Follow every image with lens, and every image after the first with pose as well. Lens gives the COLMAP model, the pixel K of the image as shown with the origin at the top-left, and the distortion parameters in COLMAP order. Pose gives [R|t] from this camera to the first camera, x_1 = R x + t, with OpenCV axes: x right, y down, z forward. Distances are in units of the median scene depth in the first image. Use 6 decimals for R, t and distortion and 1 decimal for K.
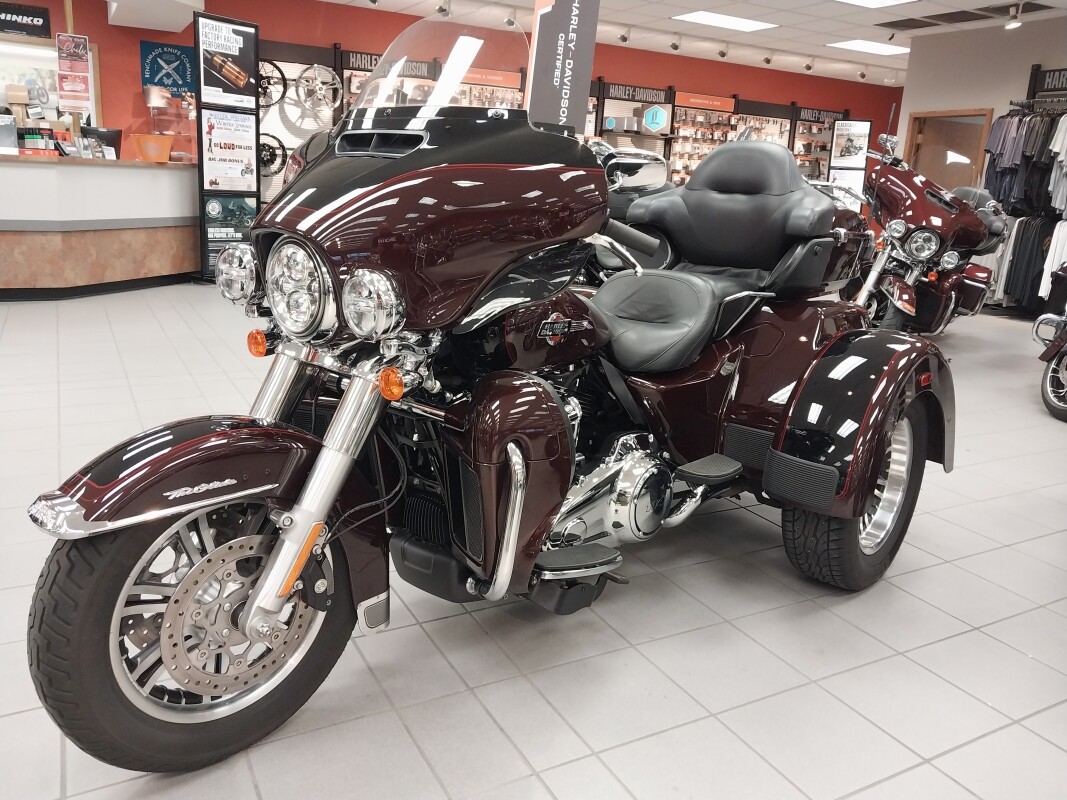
lens RADIAL K [[839.2, 0, 535.6], [0, 839.2, 393.7], [0, 0, 1]] dist [0.005462, -0.012097]
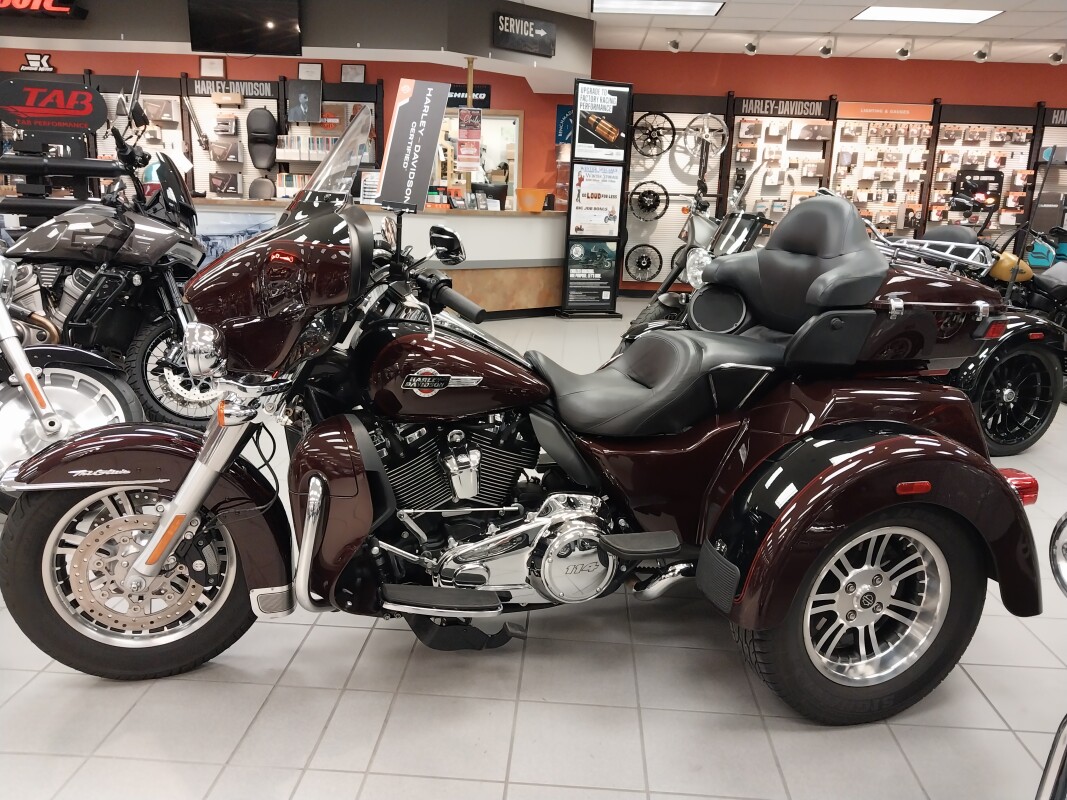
lens RADIAL K [[836.5, 0, 533.5], [0, 836.5, 400.0], [0, 0, 1]] dist [0.024378, -0.039993]
pose [[0.848795, 0.102992, -0.518593, 0.167438], [-0.121064, 0.992644, -0.001012, -0.016794], [0.514674, 0.063642, 0.855020, 0.031737]]
